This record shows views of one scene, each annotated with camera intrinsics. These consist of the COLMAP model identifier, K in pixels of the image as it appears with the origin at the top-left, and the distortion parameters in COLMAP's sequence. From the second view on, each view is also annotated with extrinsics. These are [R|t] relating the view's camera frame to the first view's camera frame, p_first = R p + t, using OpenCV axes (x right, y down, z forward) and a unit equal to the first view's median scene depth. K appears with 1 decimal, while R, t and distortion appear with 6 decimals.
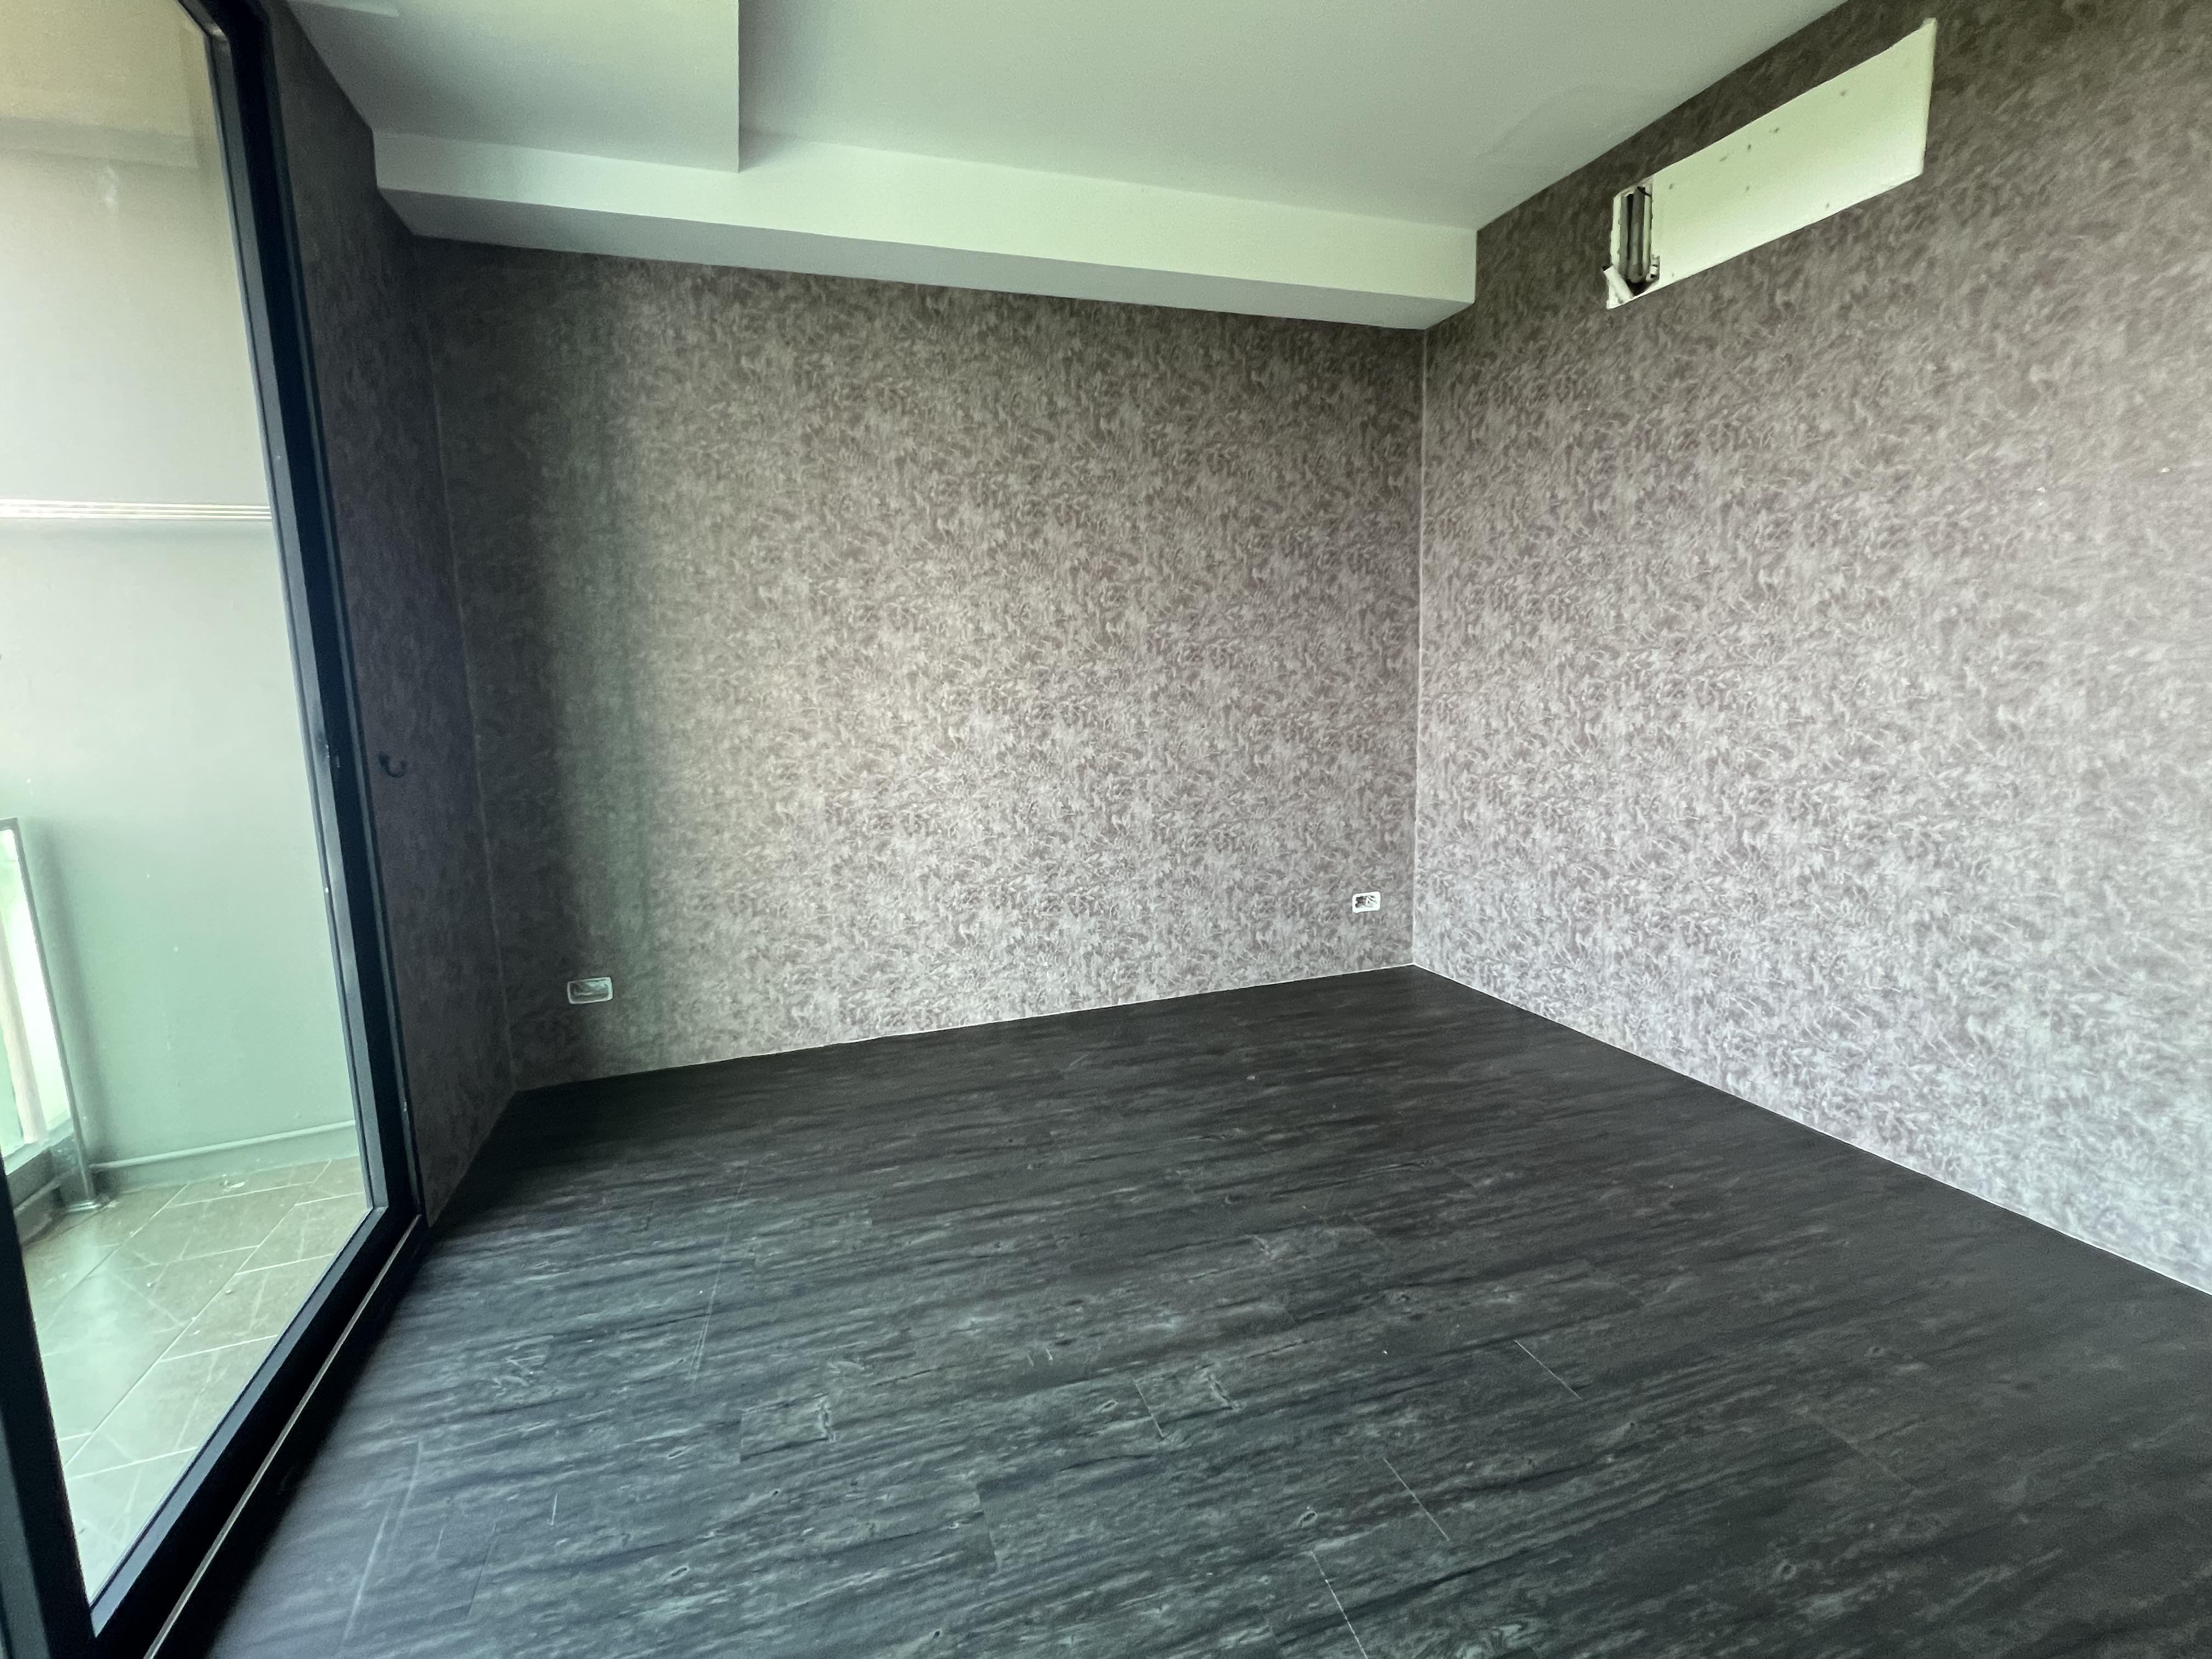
lens RADIAL K [[1029.1, 0, 1106.0], [0, 1029.1, 829.5], [0, 0, 1]] dist [0.000176, 0.000044]
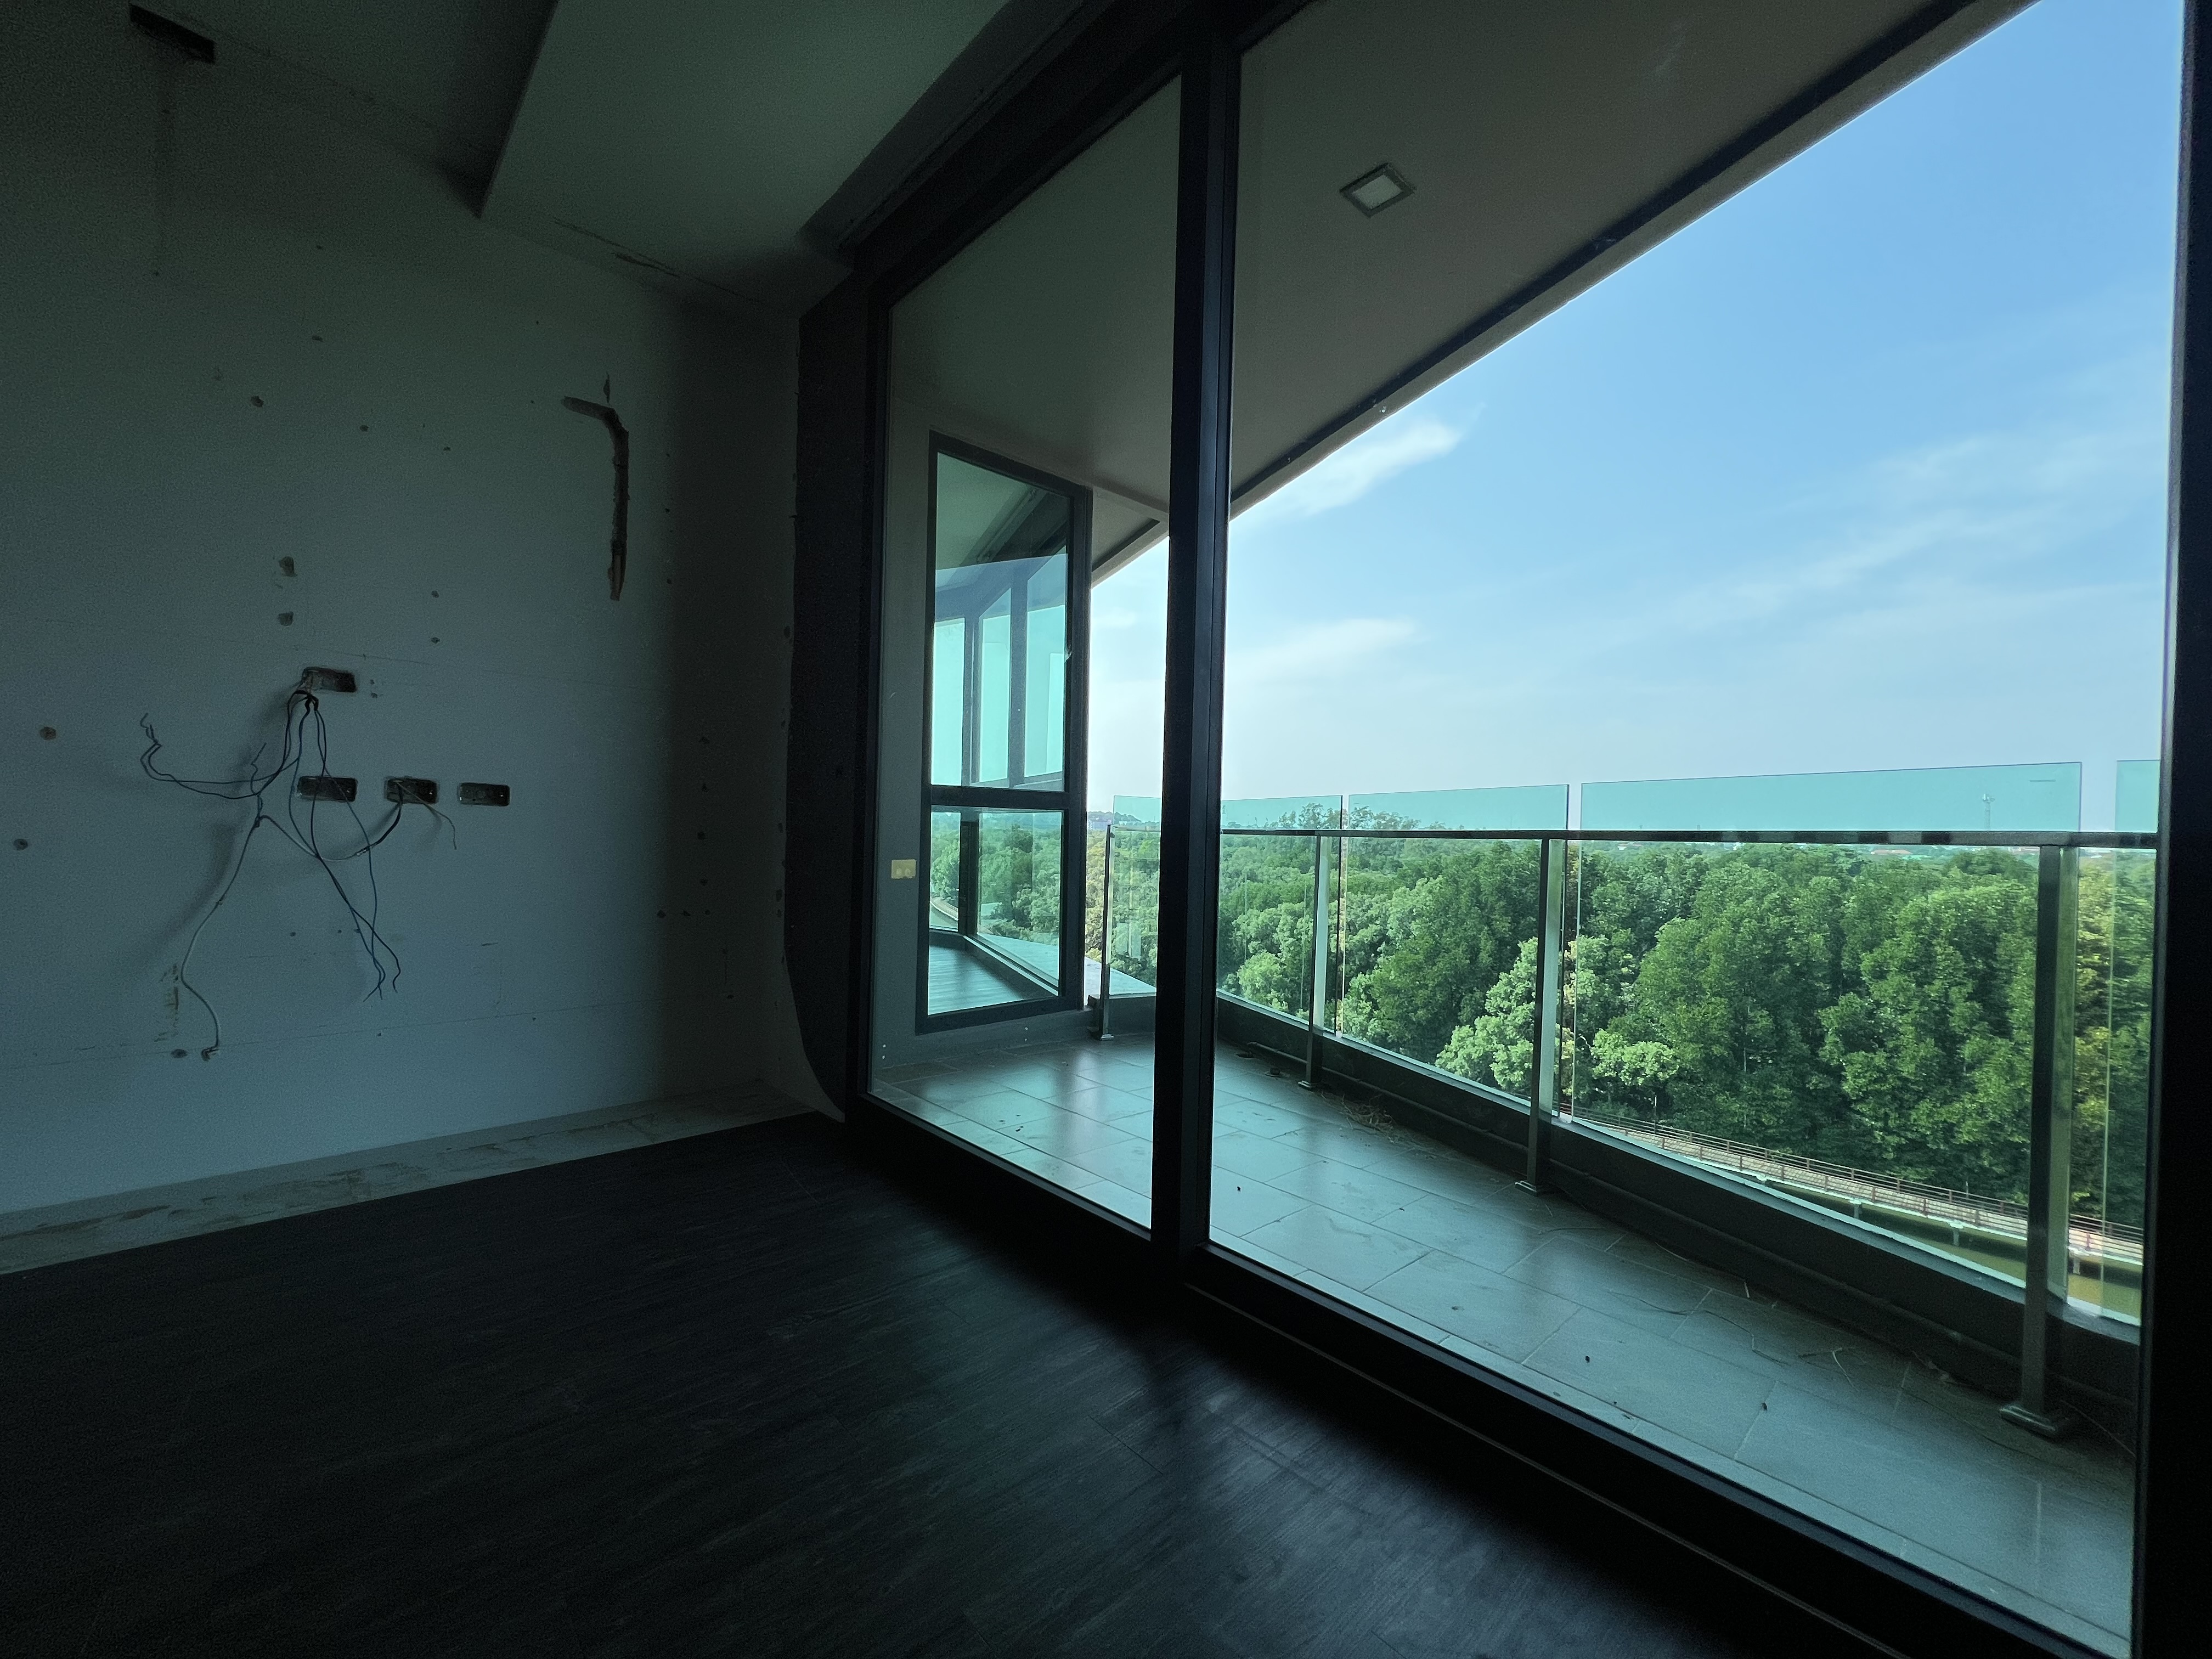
lens RADIAL K [[897.3, 0, 1106.0], [0, 897.3, 829.5], [0, 0, 1]] dist [0.002204, 0.000203]
pose [[-0.918262, 0.004980, -0.395942, -0.201938], [-0.058934, 0.987065, 0.149094, -0.042994], [0.391563, 0.160242, -0.906091, 1.561043]]
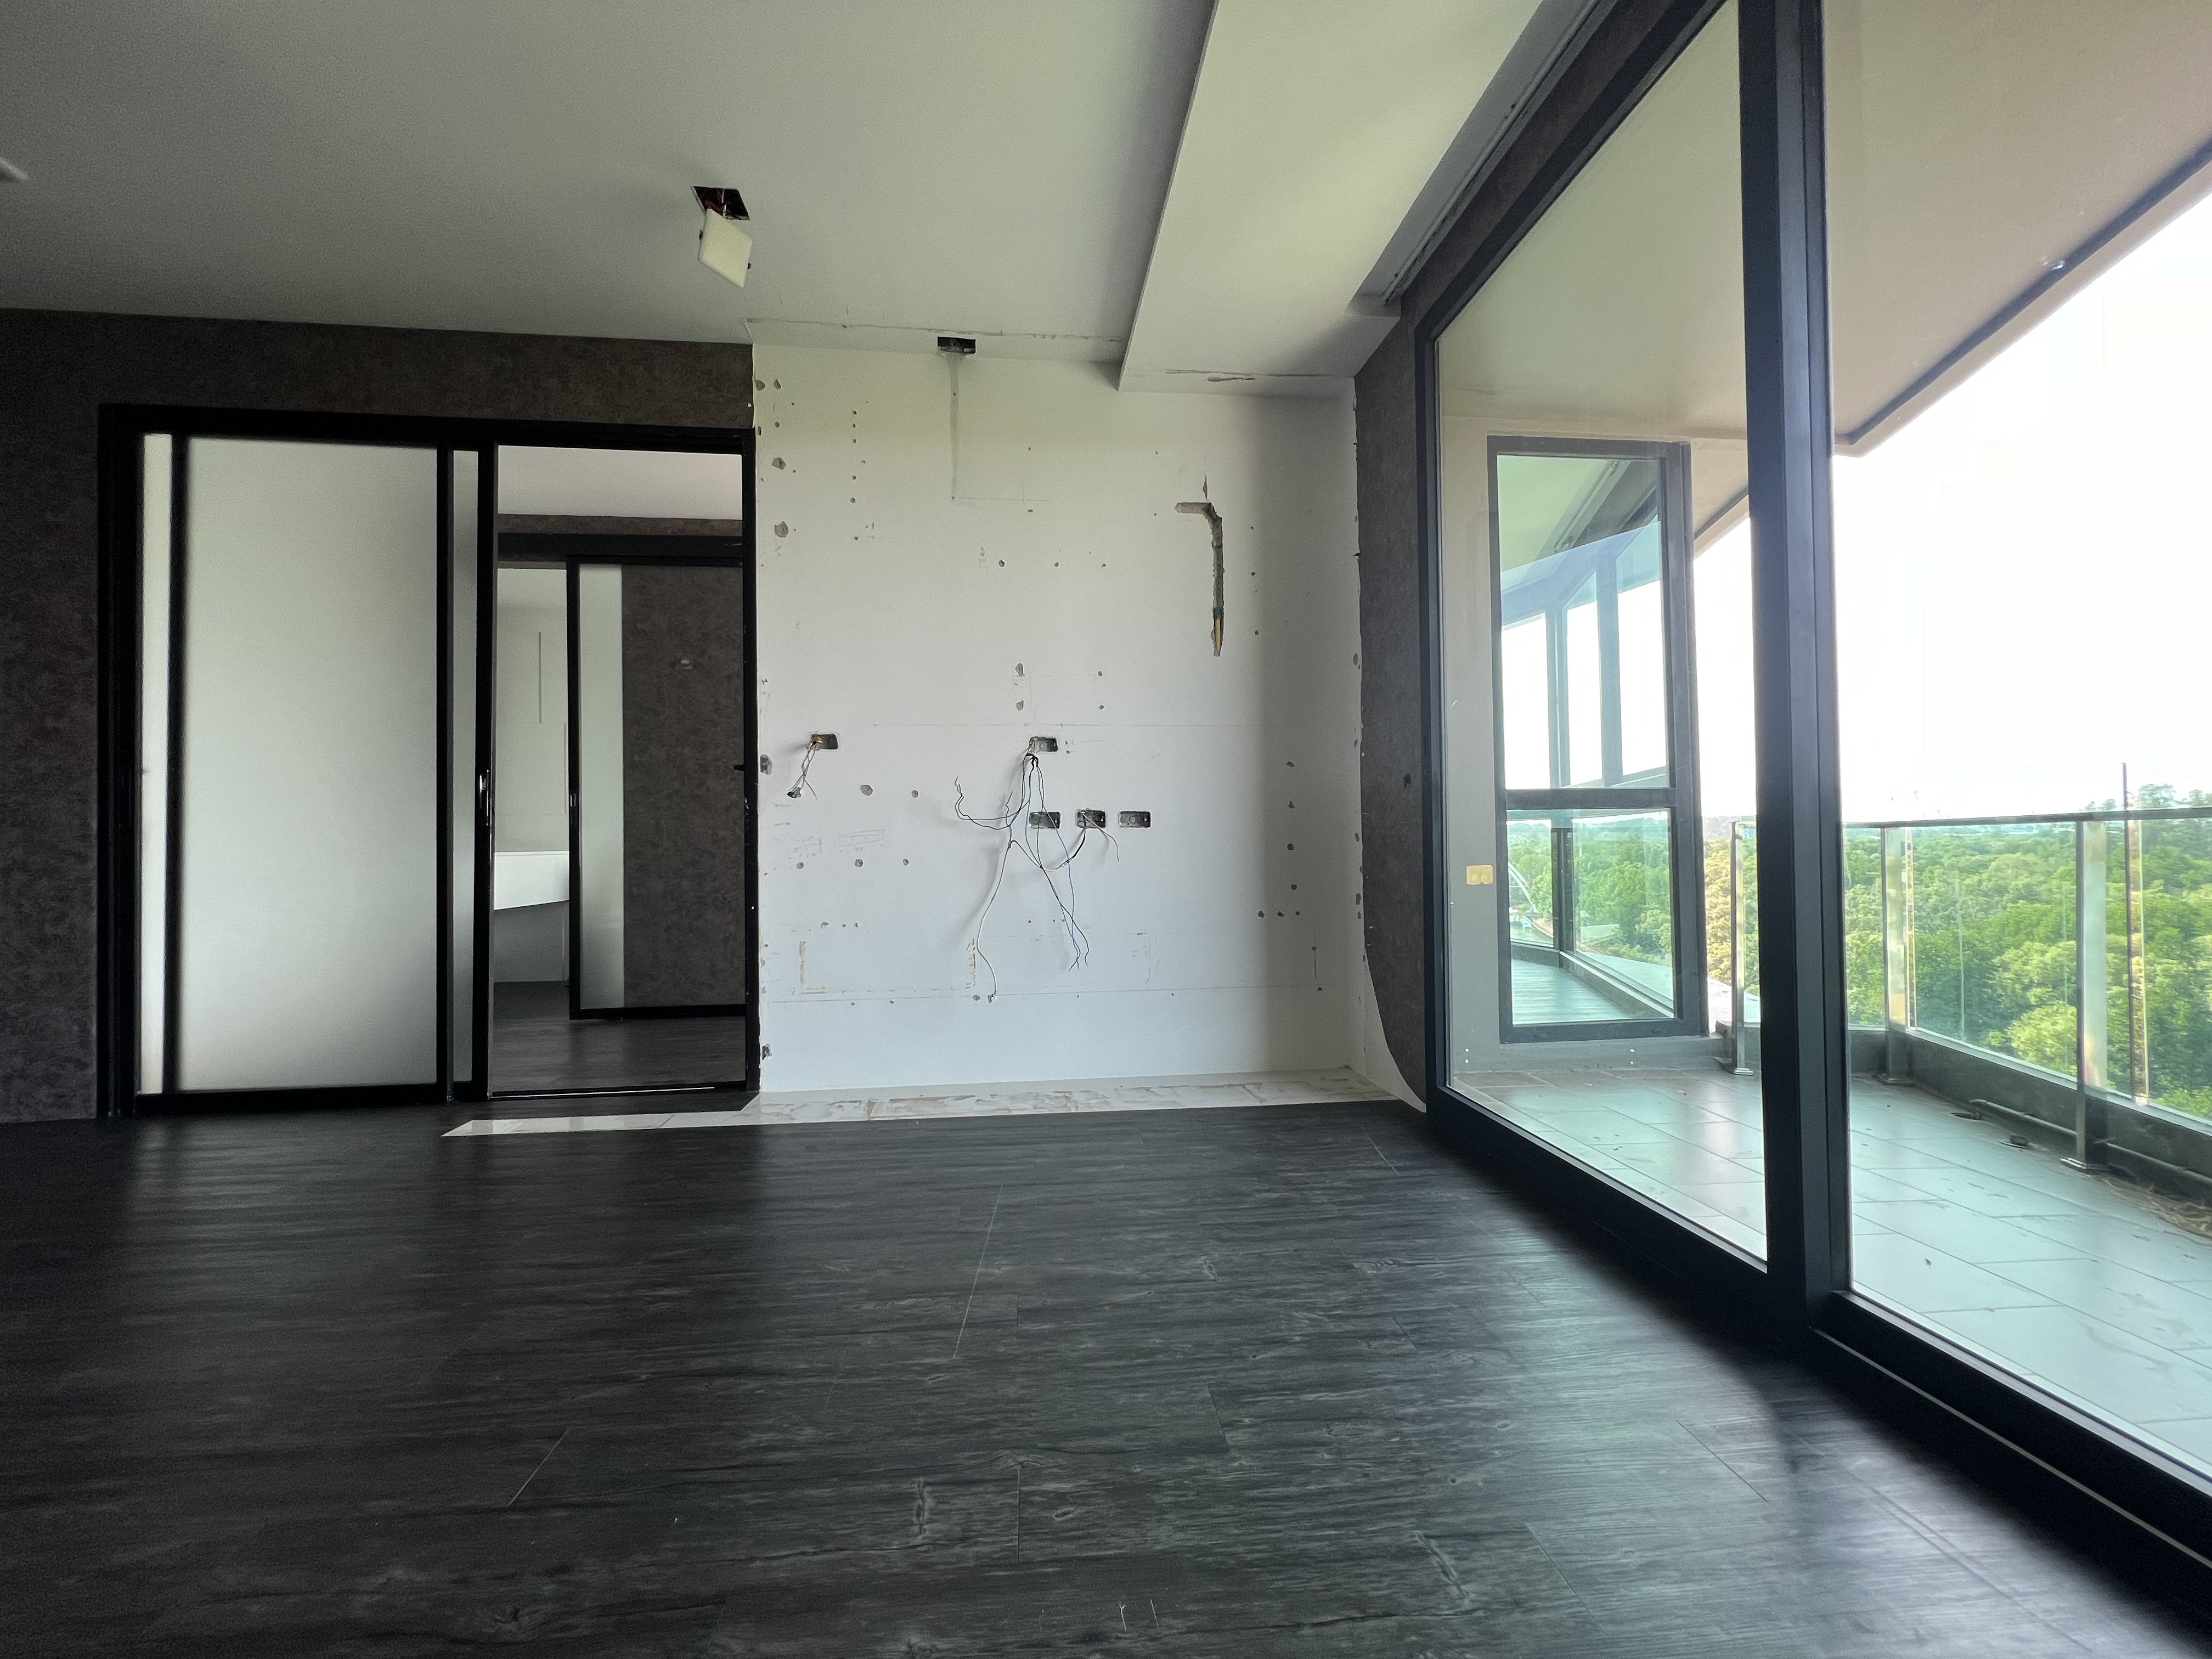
lens RADIAL K [[897.3, 0, 1106.0], [0, 897.3, 829.5], [0, 0, 1]] dist [0.002204, 0.000203]
pose [[-0.973780, 0.043763, 0.223241, -0.221346], [0.072841, 0.989638, 0.123733, -0.041679], [-0.215513, 0.136750, -0.966878, 1.718136]]
